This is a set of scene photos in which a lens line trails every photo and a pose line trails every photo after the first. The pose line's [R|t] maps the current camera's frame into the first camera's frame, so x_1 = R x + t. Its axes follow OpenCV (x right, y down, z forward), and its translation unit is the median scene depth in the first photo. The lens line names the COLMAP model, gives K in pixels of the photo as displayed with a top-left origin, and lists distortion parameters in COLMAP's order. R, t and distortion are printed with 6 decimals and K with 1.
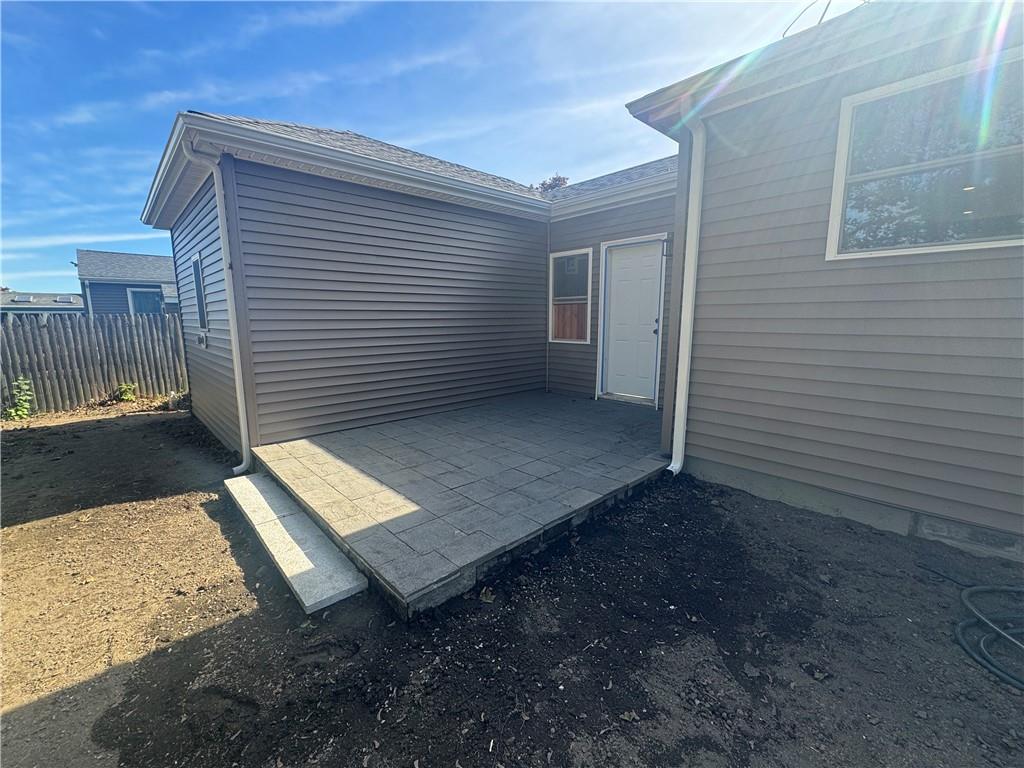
lens RADIAL K [[430.2, 0, 512.0], [0, 430.2, 384.0], [0, 0, 1]] dist [0.000061, 0.000002]
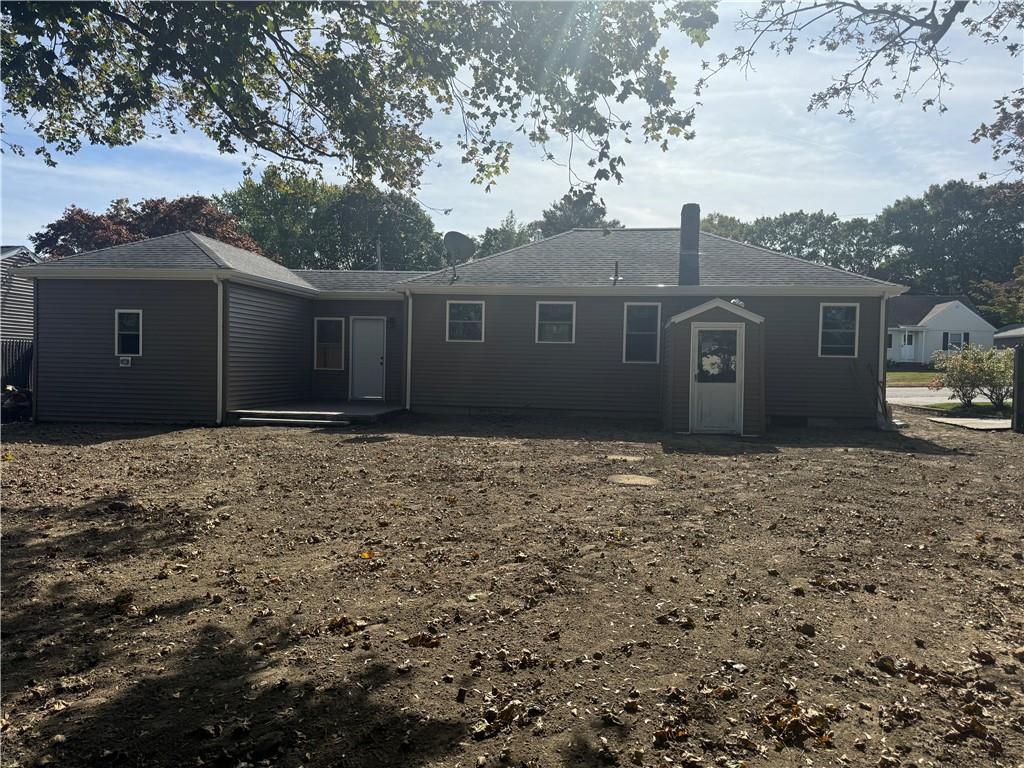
lens RADIAL K [[719.4, 0, 512.0], [0, 719.4, 384.0], [0, 0, 1]] dist [0.070855, -0.087640]
pose [[0.783278, -0.001146, 0.621670, -1.152446], [0.072110, 0.993416, -0.089025, 0.285629], [-0.617475, 0.114560, 0.778203, -1.783603]]
